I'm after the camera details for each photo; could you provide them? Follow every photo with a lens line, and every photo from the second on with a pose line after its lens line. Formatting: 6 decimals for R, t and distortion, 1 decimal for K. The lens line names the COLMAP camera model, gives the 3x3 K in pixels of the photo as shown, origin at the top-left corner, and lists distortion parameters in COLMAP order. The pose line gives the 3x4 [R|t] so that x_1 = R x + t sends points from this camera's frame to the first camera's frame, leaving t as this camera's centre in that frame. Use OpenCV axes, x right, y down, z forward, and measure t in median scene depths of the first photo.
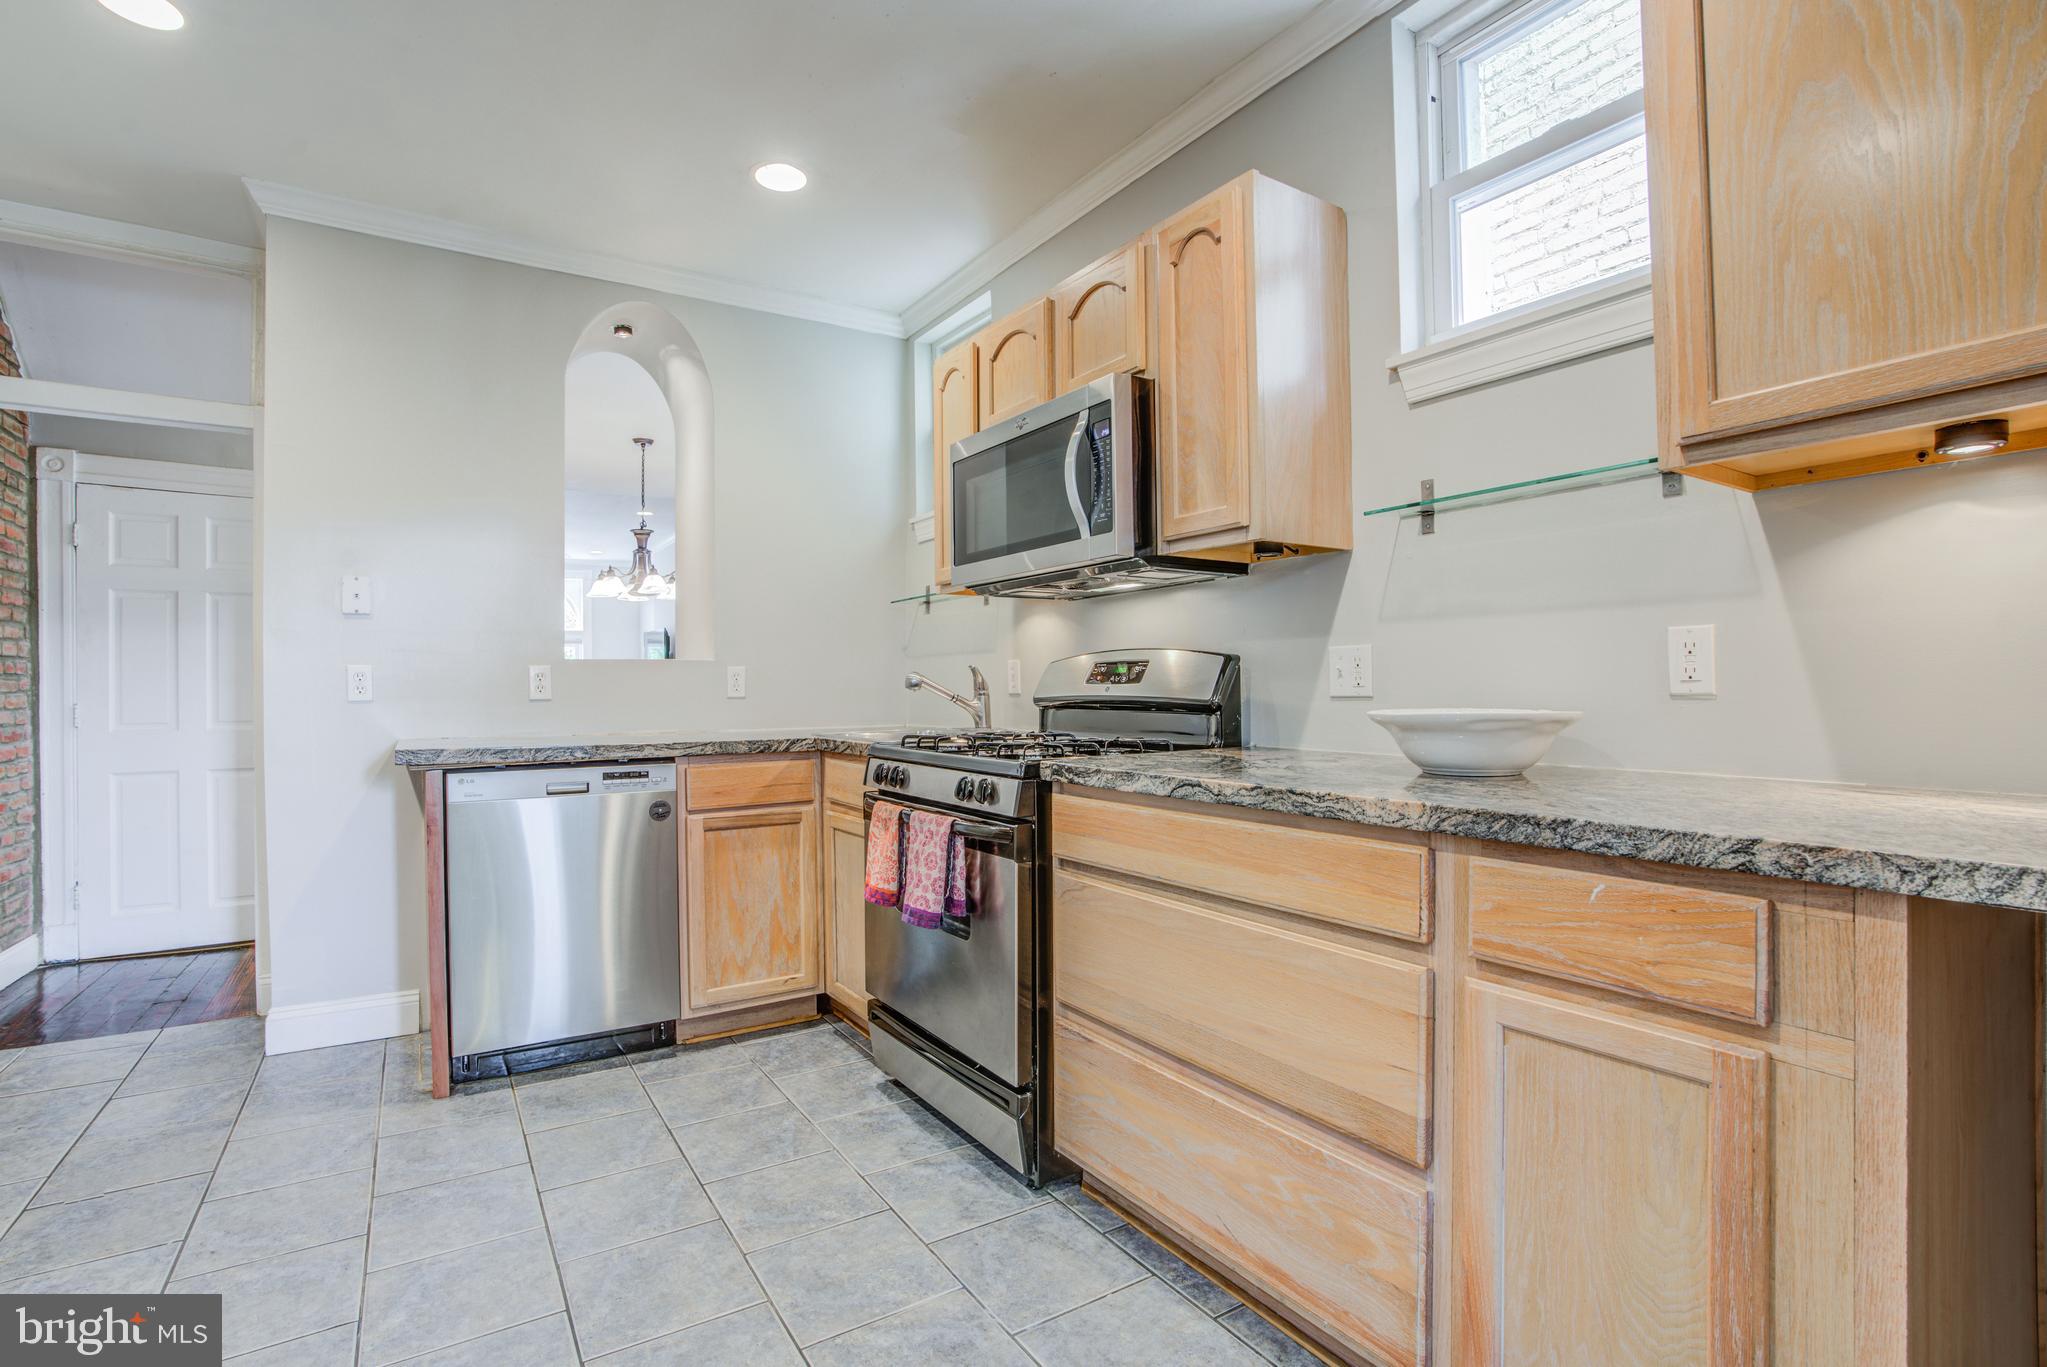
lens RADIAL K [[953.8, 0, 1013.1], [0, 953.8, 685.5], [0, 0, 1]] dist [-0.068936, 0.026181]
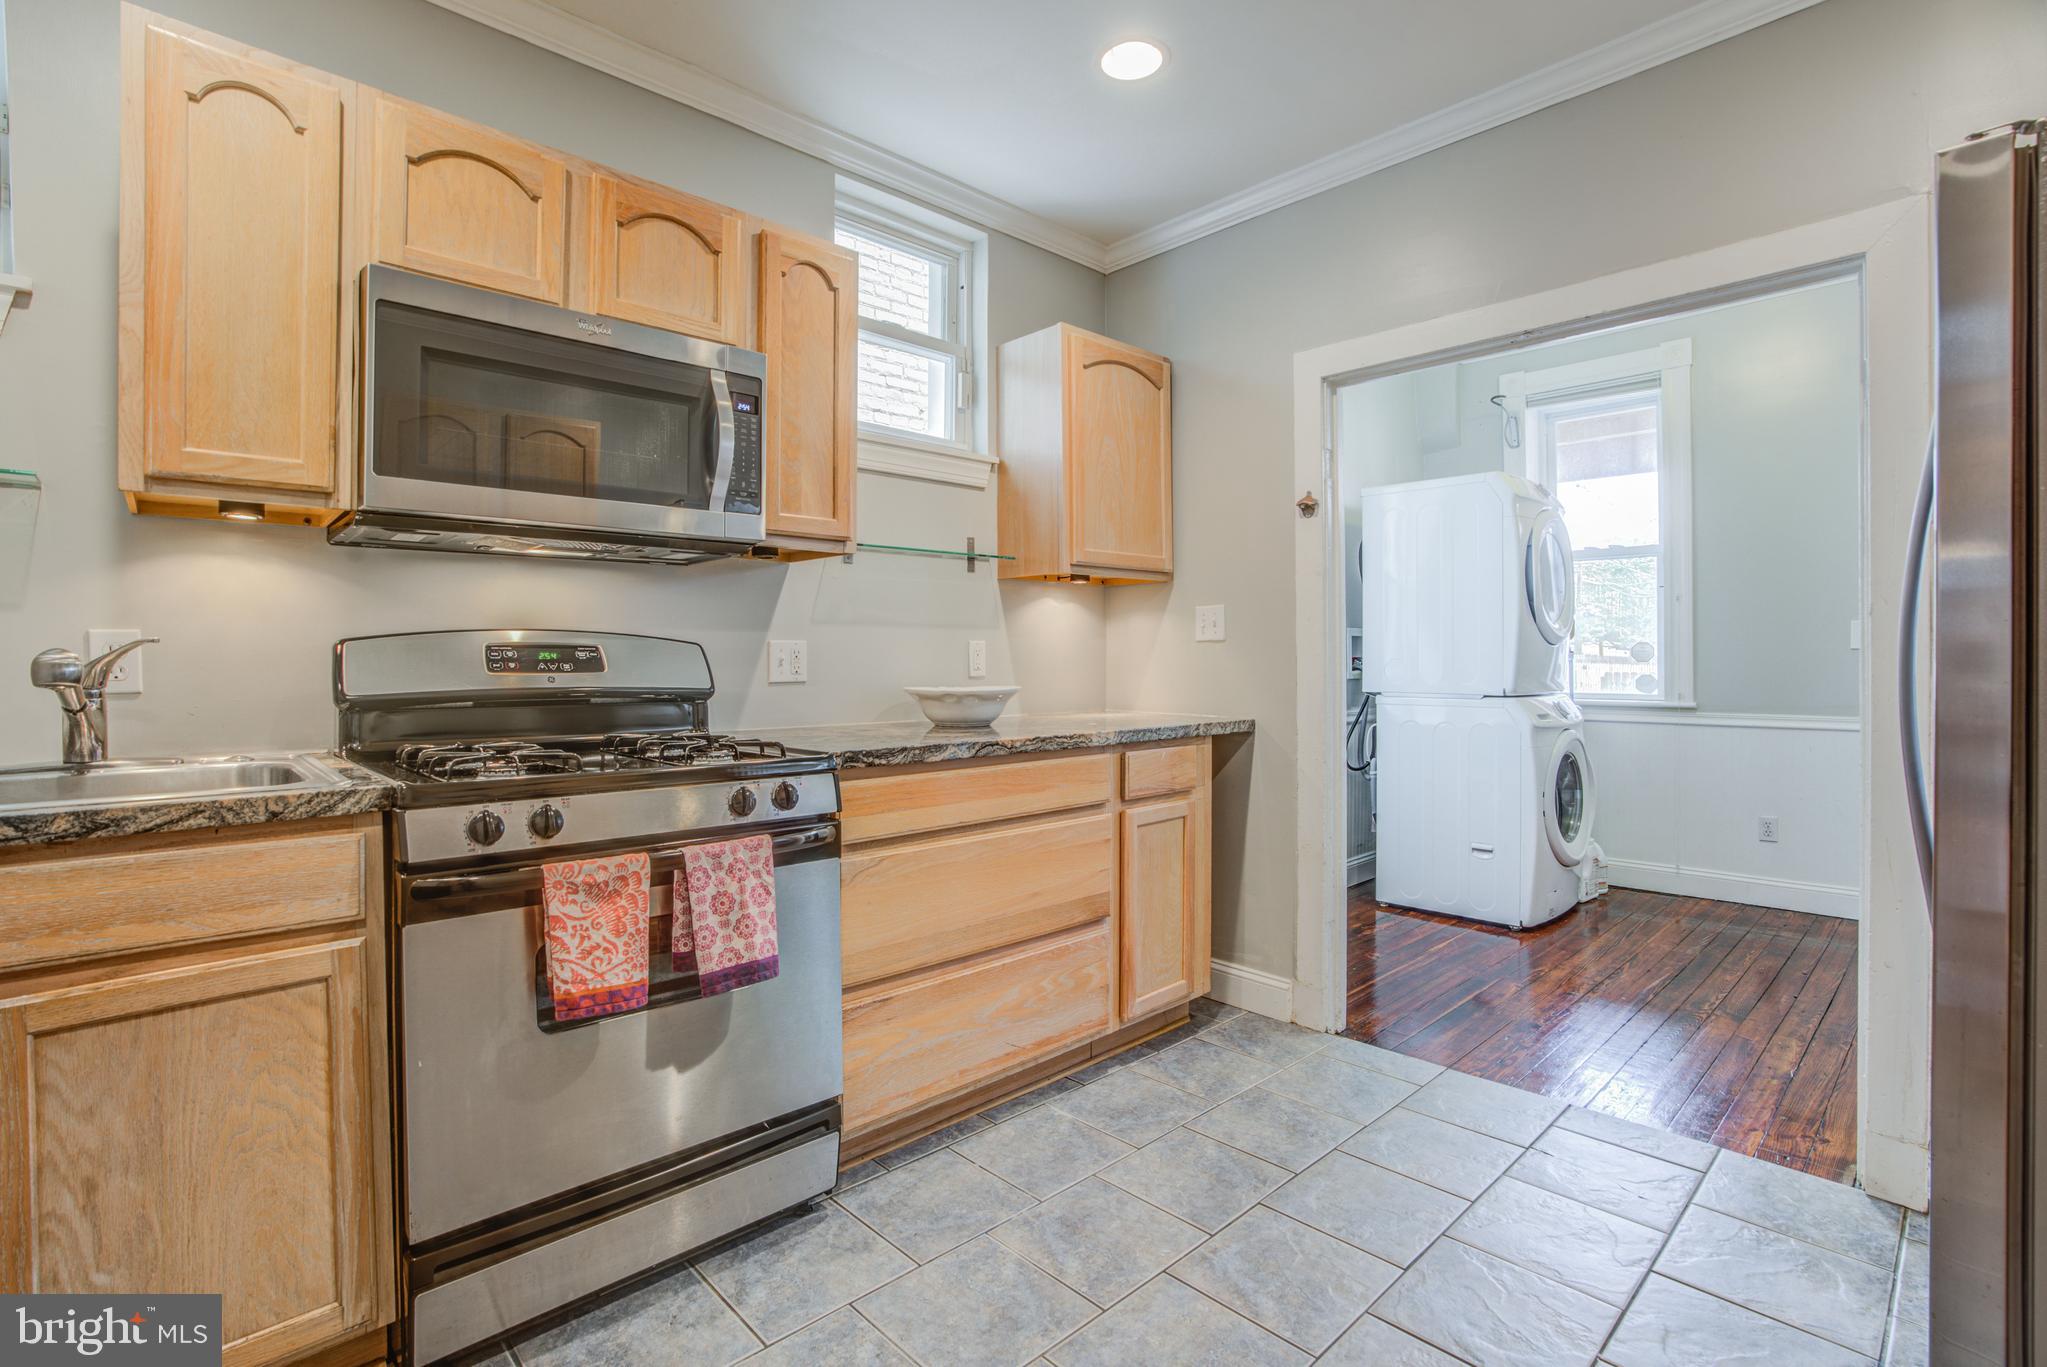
lens RADIAL K [[946.9, 0, 1026.3], [0, 946.9, 661.0], [0, 0, 1]] dist [-0.064263, 0.025137]
pose [[-0.192830, 0.008286, 0.981197, -0.994039], [0.001385, 0.999966, -0.008172, -0.005269], [-0.981231, -0.000217, -0.192835, 1.029825]]
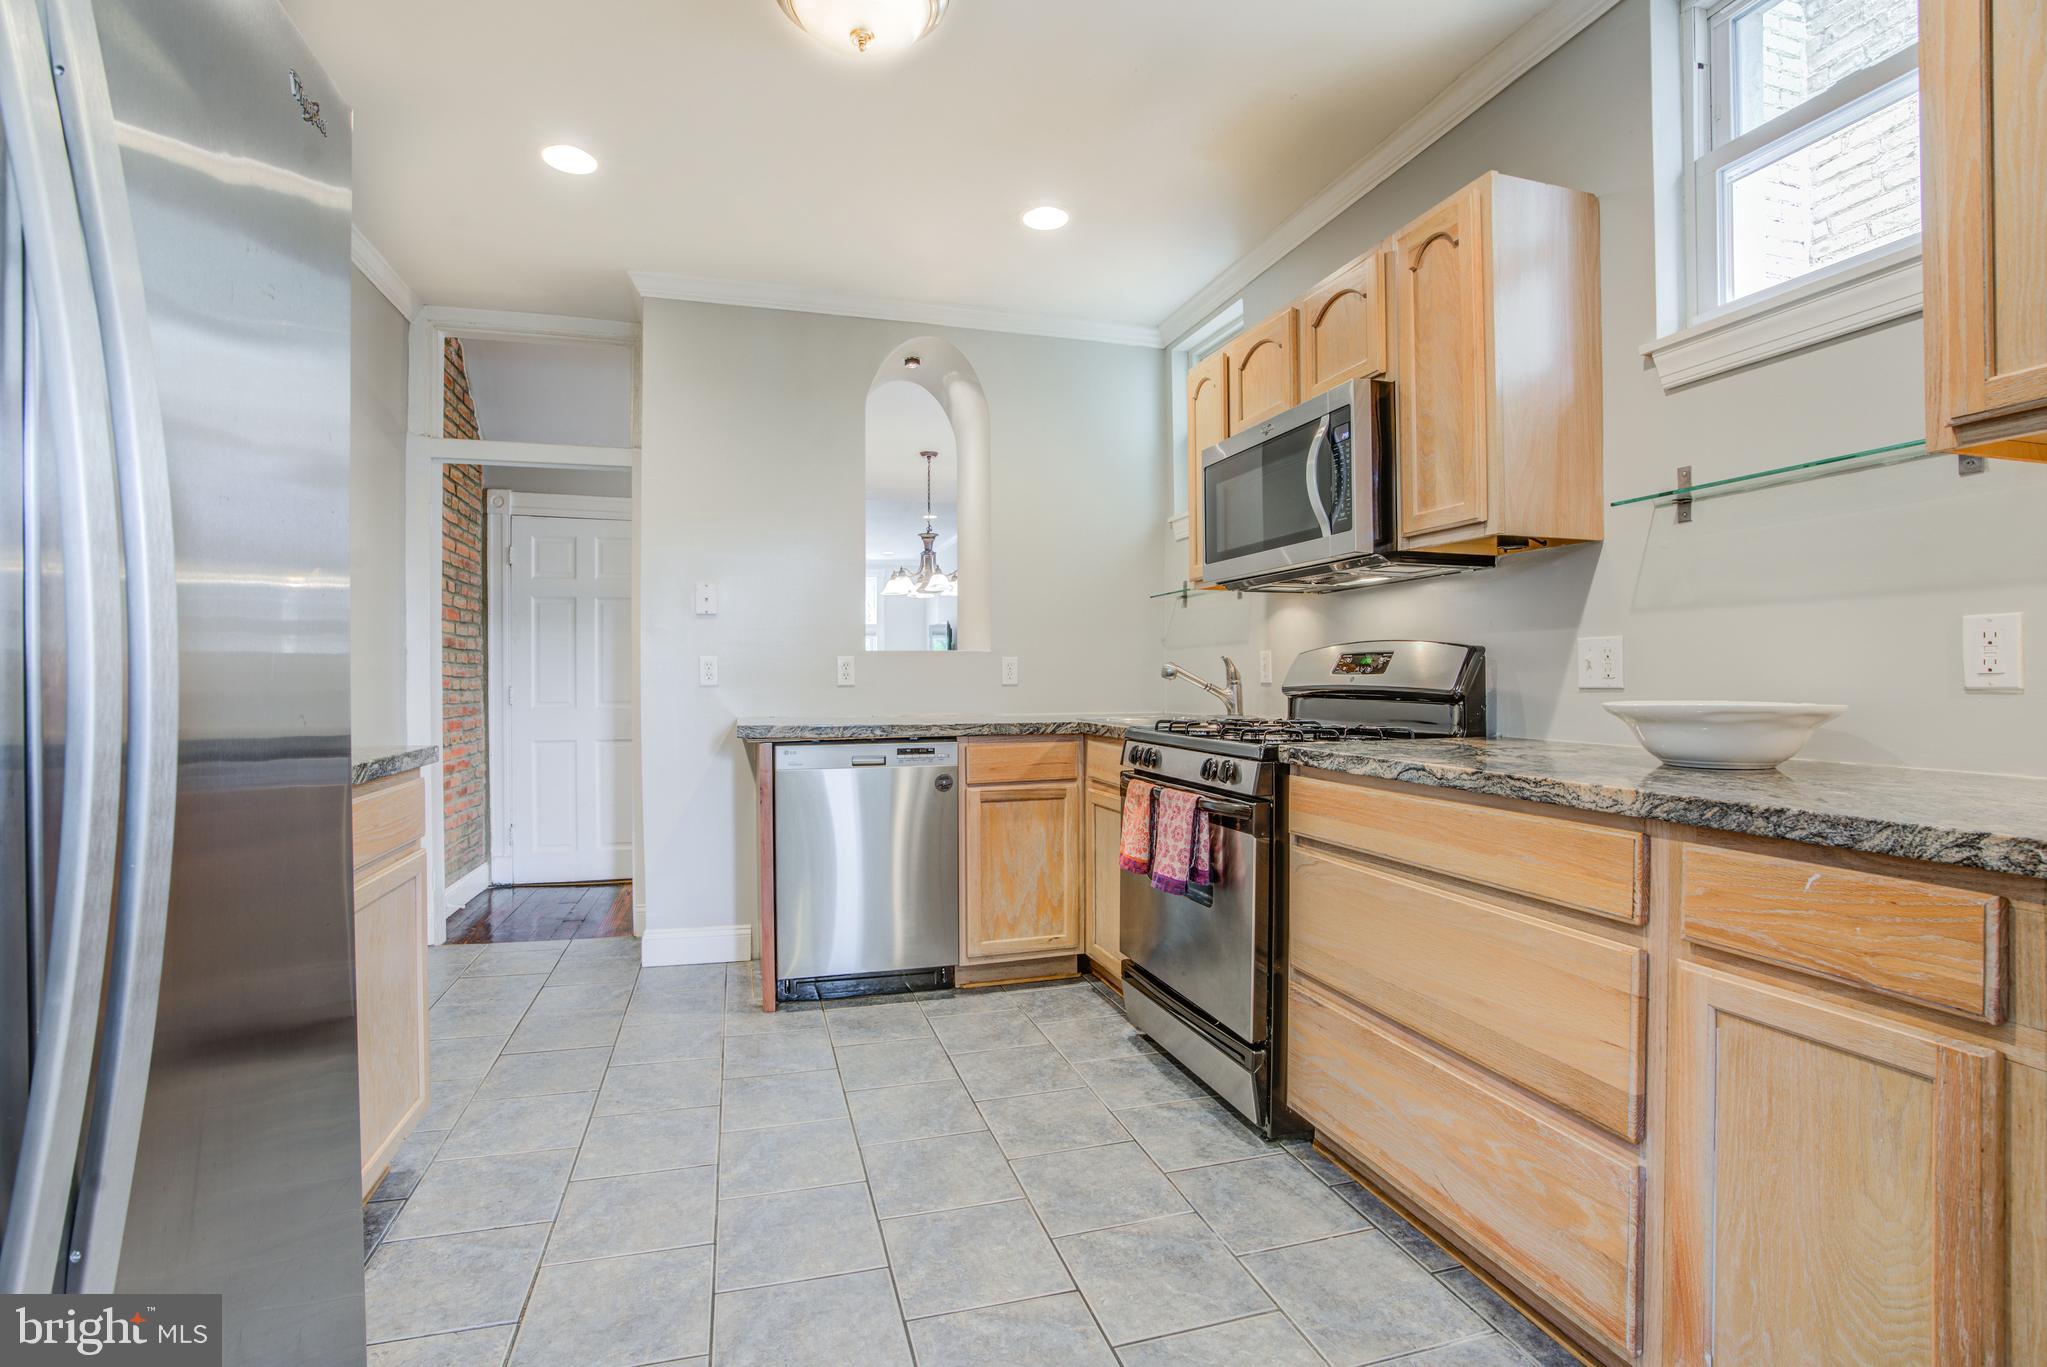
lens RADIAL K [[953.8, 0, 1013.1], [0, 953.8, 685.5], [0, 0, 1]] dist [-0.068936, 0.026181]
pose [[0.960123, 0.007766, -0.279470, 0.040697], [-0.004670, 0.999920, 0.011740, 0.000512], [0.279539, -0.009967, 0.960083, -0.120464]]
